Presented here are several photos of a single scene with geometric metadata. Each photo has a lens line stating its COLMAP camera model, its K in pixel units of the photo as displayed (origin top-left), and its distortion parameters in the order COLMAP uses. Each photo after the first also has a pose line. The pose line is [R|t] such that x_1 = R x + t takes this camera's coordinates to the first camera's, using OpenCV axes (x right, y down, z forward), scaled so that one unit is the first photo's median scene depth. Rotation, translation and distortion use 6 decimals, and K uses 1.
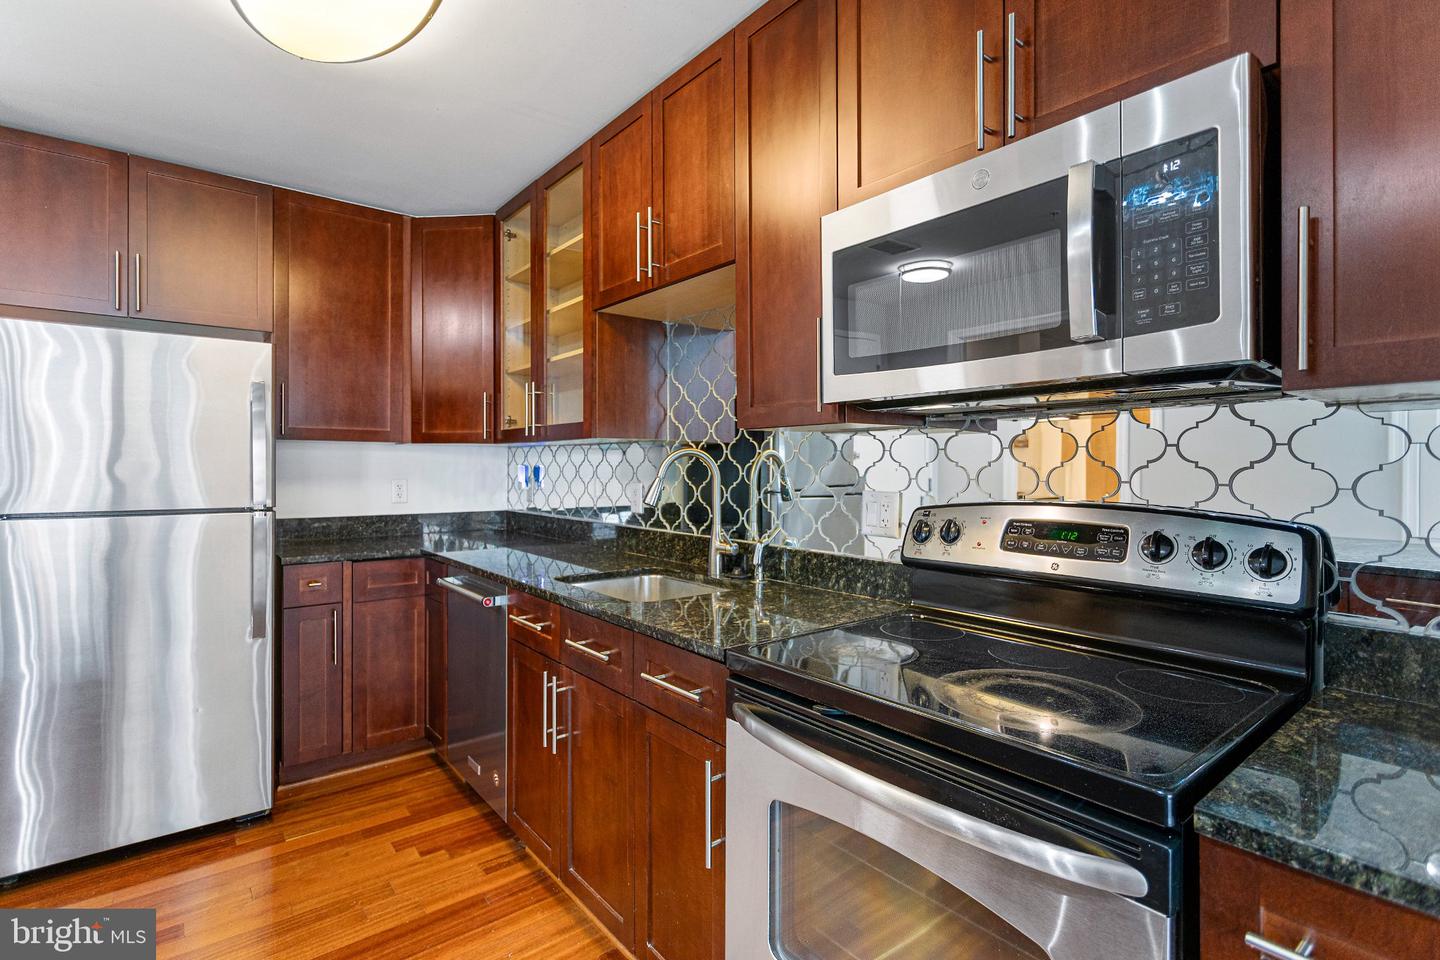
lens RADIAL K [[682.4, 0, 711.6], [0, 682.4, 469.1], [0, 0, 1]] dist [-0.004683, 0.000949]
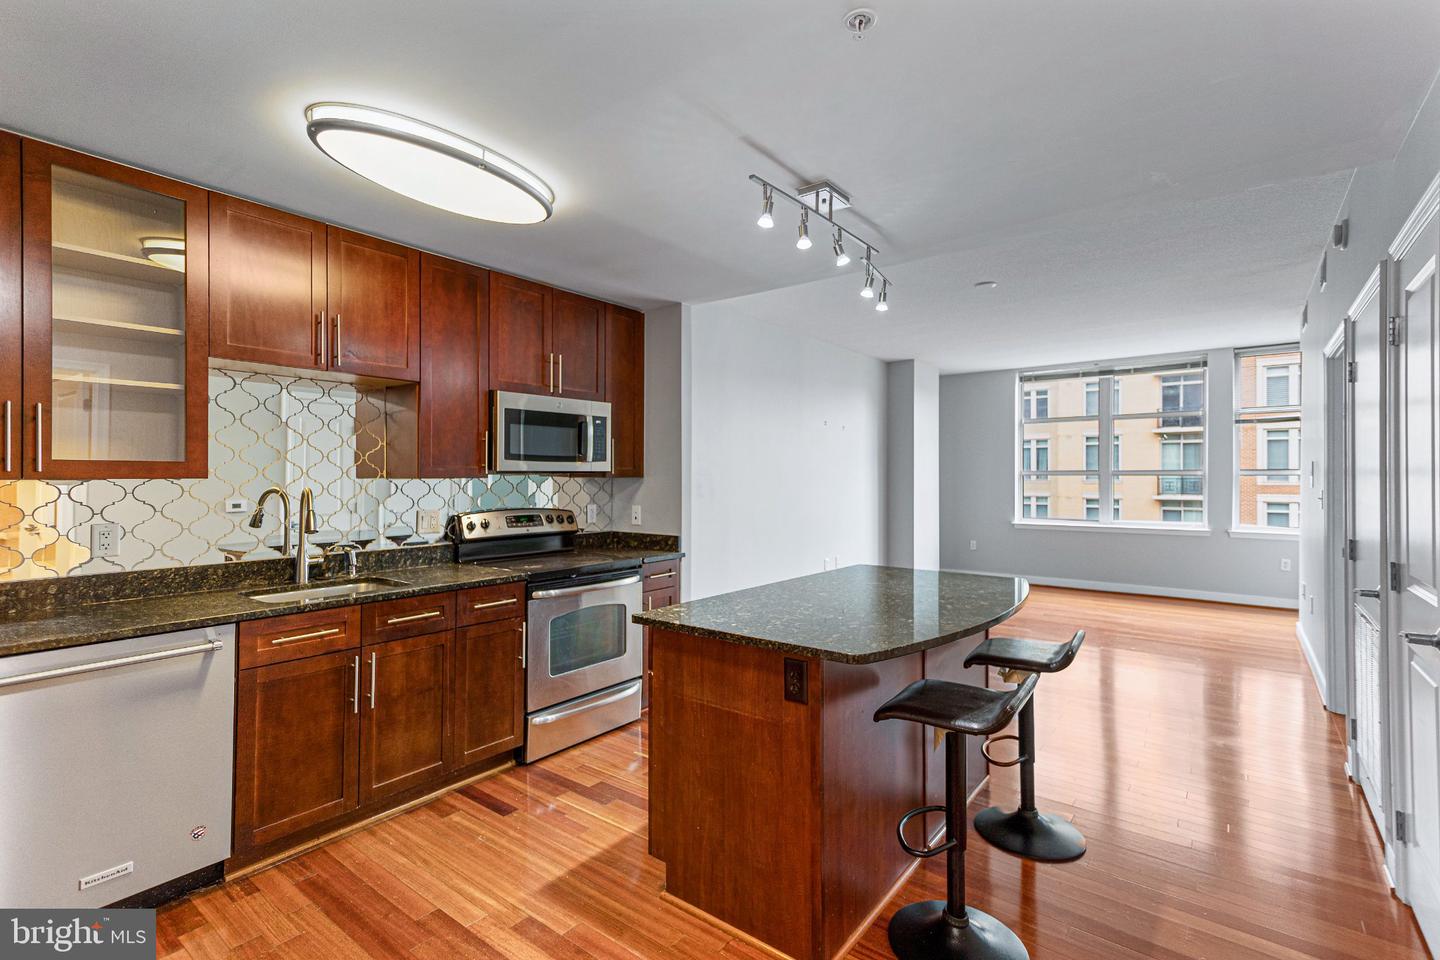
lens RADIAL K [[682.4, 0, 717.6], [0, 682.4, 457.1], [0, 0, 1]] dist [-0.004683, 0.000949]
pose [[-0.222796, 0.028822, 0.974439, -2.310476], [0.005908, 0.999584, -0.028215, -0.073900], [-0.974847, -0.000529, -0.222874, 0.804215]]
